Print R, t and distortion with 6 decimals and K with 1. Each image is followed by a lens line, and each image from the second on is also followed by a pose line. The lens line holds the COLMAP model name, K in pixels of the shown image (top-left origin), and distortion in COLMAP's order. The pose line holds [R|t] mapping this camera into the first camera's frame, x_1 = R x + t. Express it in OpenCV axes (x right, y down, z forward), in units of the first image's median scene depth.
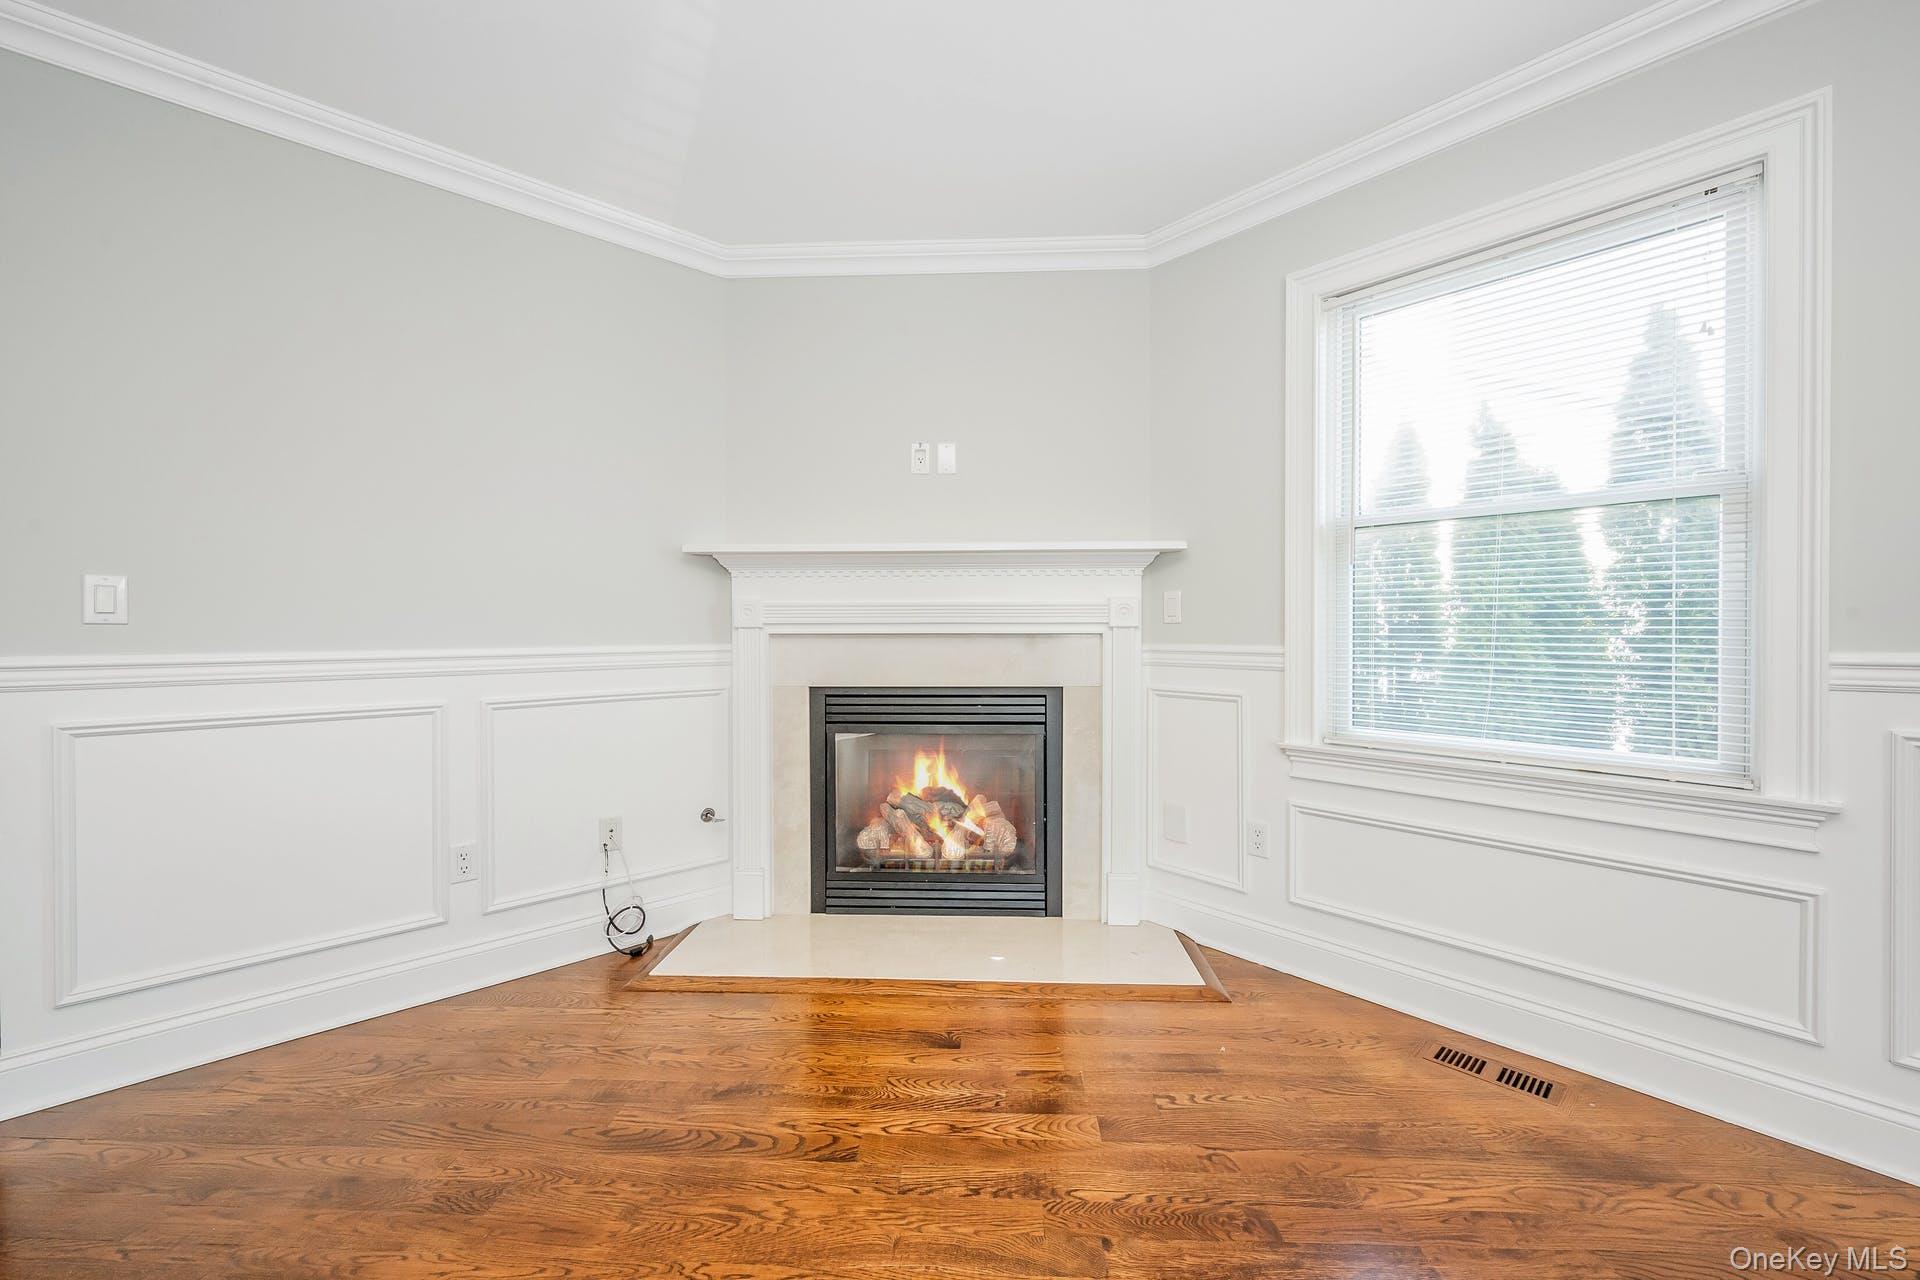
lens RADIAL K [[761.5, 0, 963.3], [0, 761.5, 634.6], [0, 0, 1]] dist [0.000065, 0.000366]
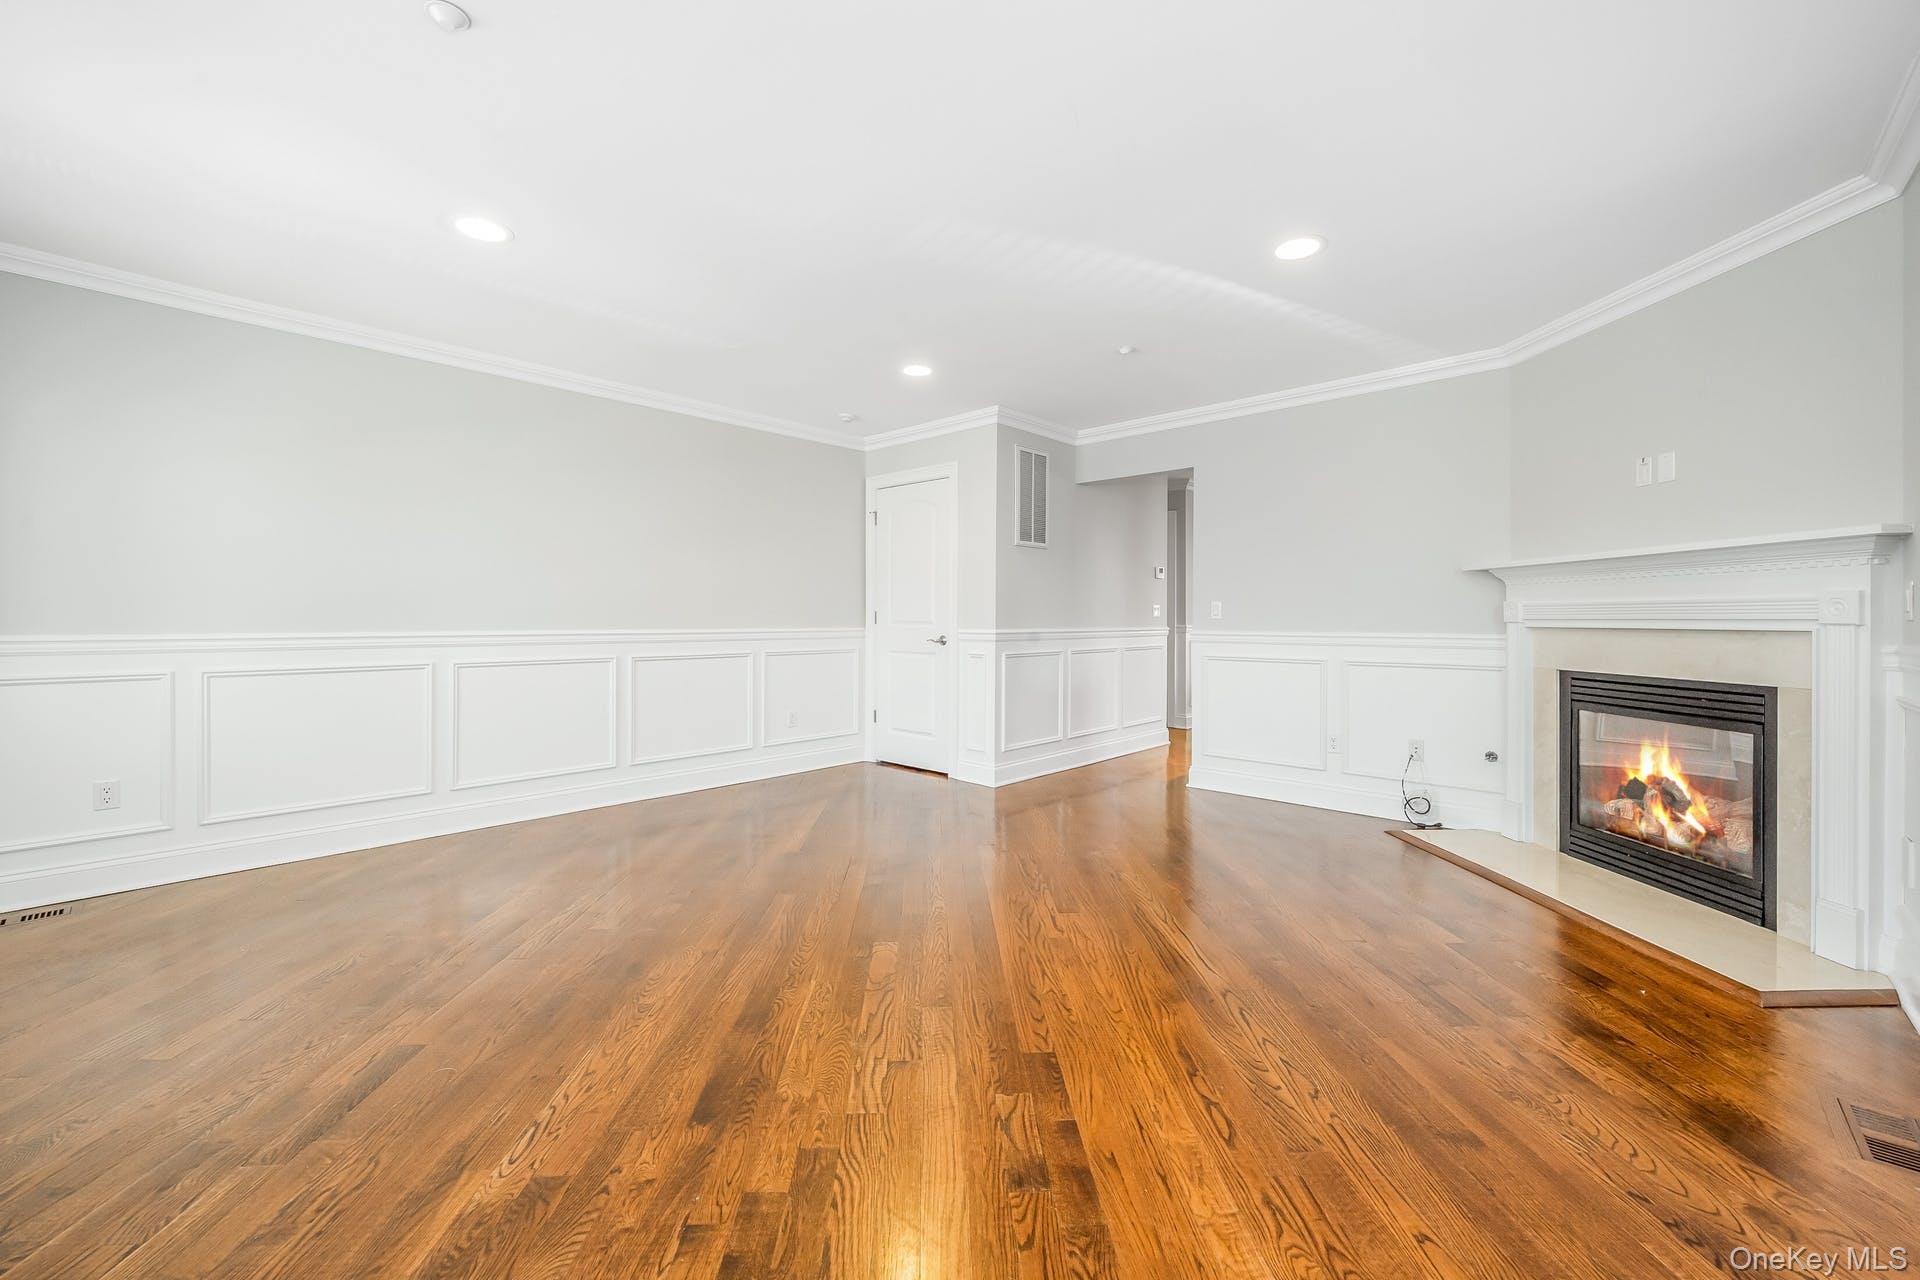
lens RADIAL K [[761.5, 0, 963.3], [0, 761.5, 634.6], [0, 0, 1]] dist [0.000065, 0.000366]
pose [[0.084108, 0.021645, -0.996222, 0.967367], [-0.017432, 0.999643, 0.020247, 0.002046], [0.996304, 0.015663, 0.084455, -0.080426]]
